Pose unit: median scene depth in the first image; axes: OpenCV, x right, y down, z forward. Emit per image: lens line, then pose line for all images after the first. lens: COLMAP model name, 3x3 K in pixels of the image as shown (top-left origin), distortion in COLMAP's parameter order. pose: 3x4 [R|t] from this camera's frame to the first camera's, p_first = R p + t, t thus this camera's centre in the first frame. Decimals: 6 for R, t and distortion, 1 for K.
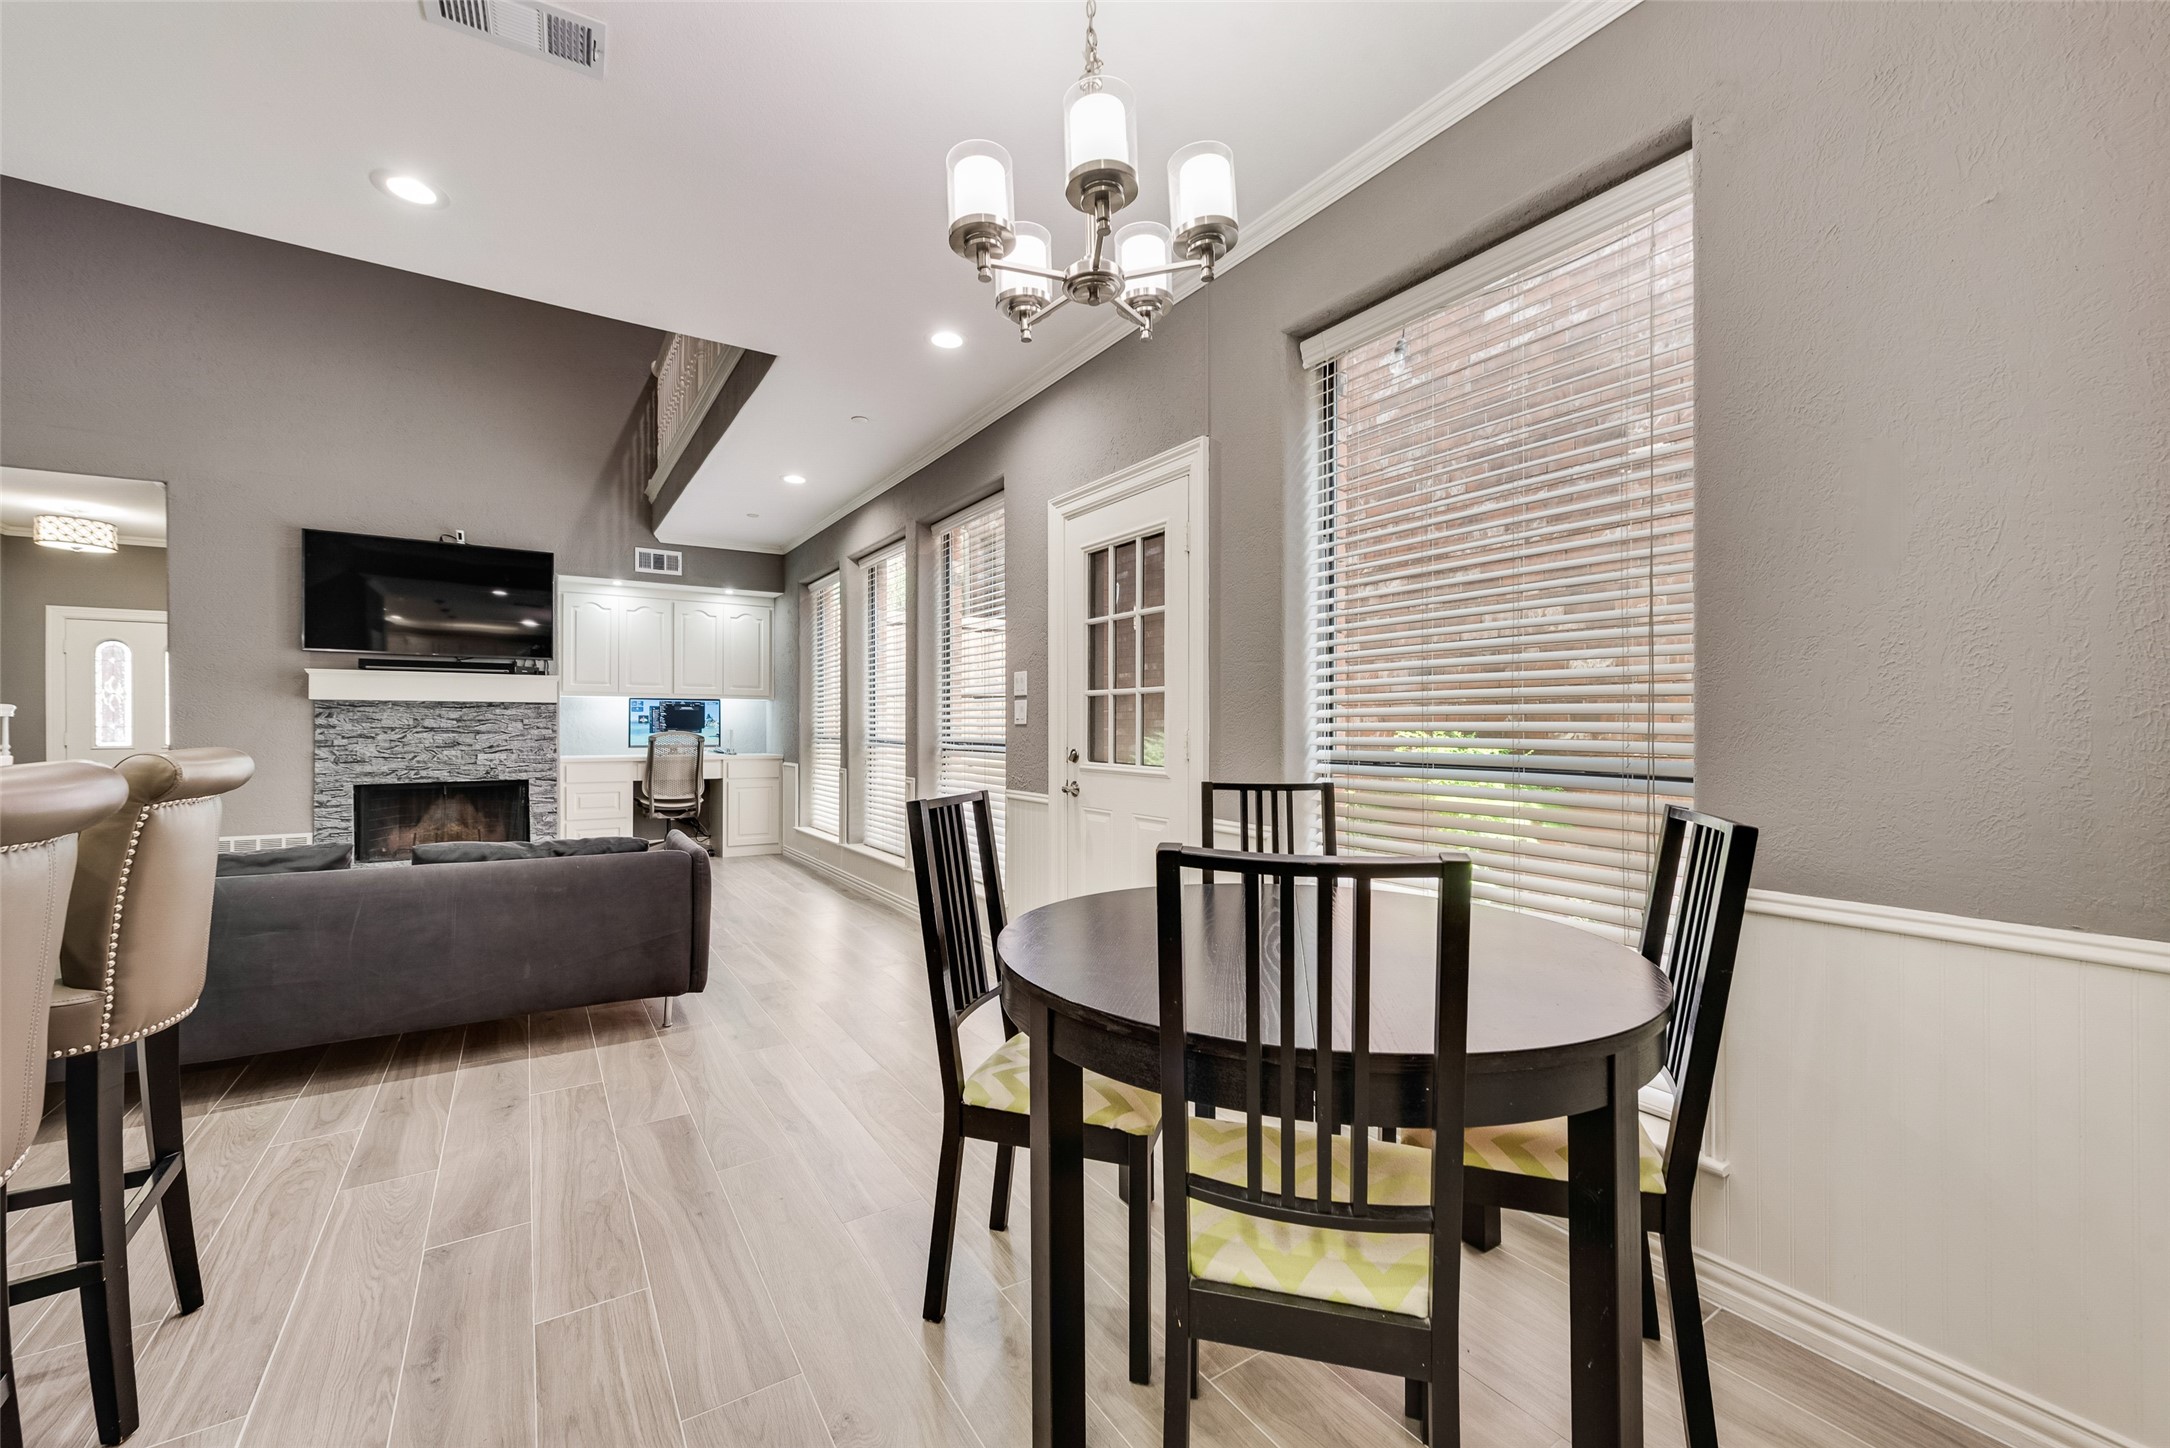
lens RADIAL K [[850.2, 0, 1086.8], [0, 850.2, 727.6], [0, 0, 1]] dist [0.011310, -0.004000]
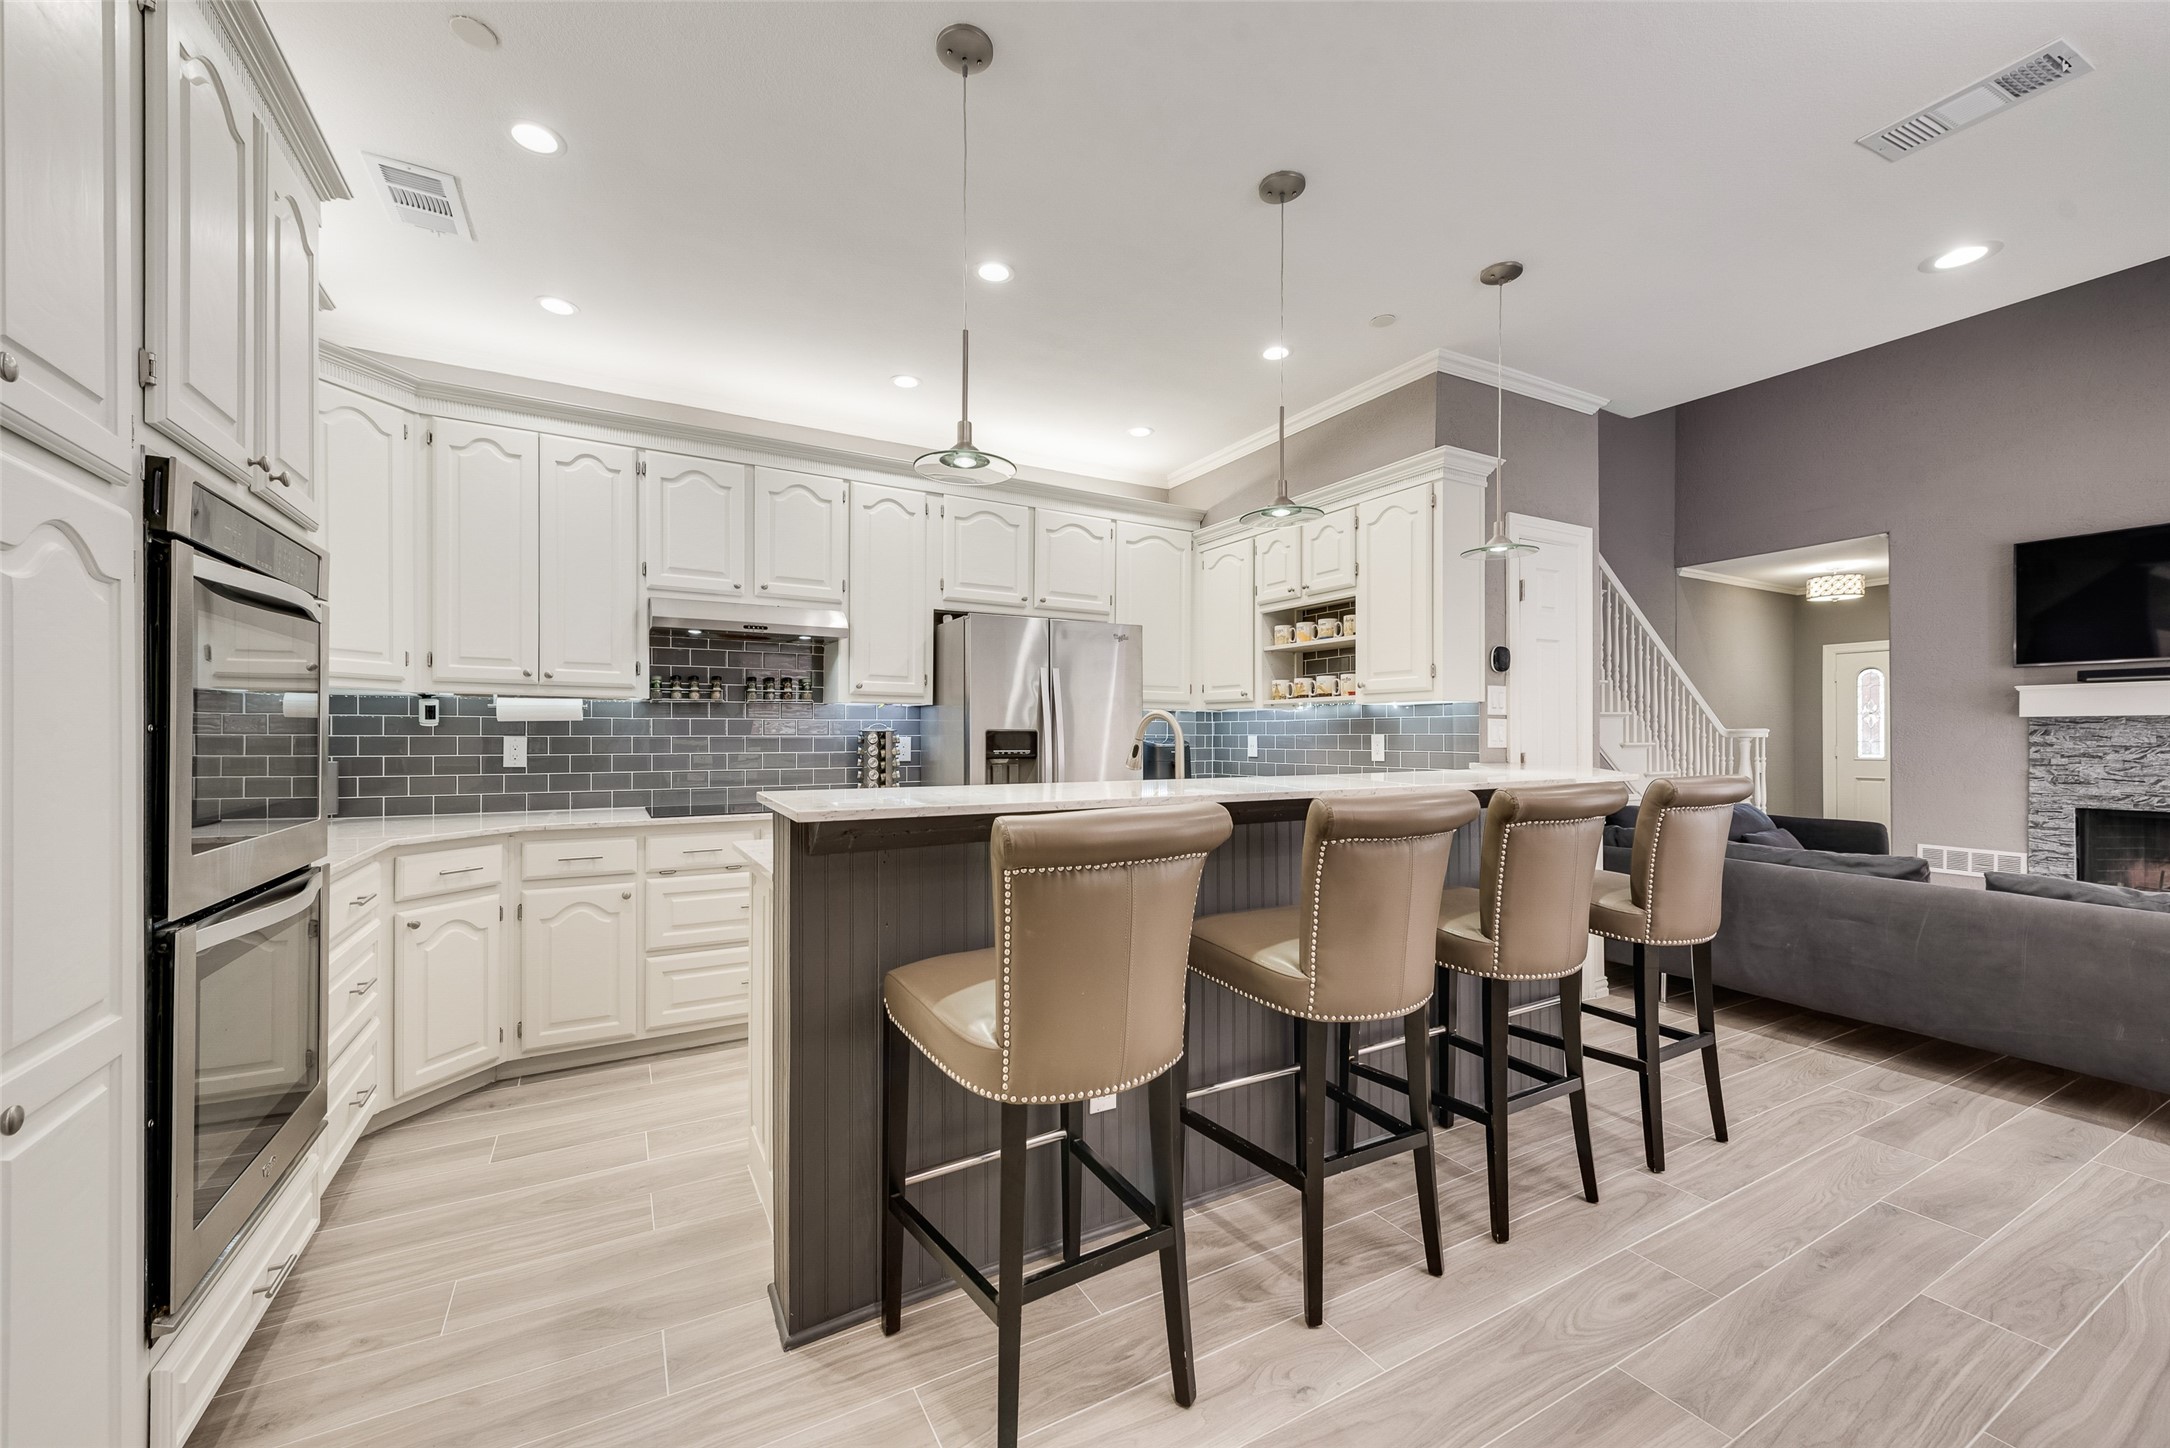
lens RADIAL K [[850.2, 0, 1063.6], [0, 850.2, 732.8], [0, 0, 1]] dist [0.011310, -0.004000]
pose [[-0.084486, -0.000717, -0.996424, 0.161850], [-0.000337, 1.000000, -0.000691, -0.013382], [0.996425, 0.000278, -0.084486, -0.011853]]
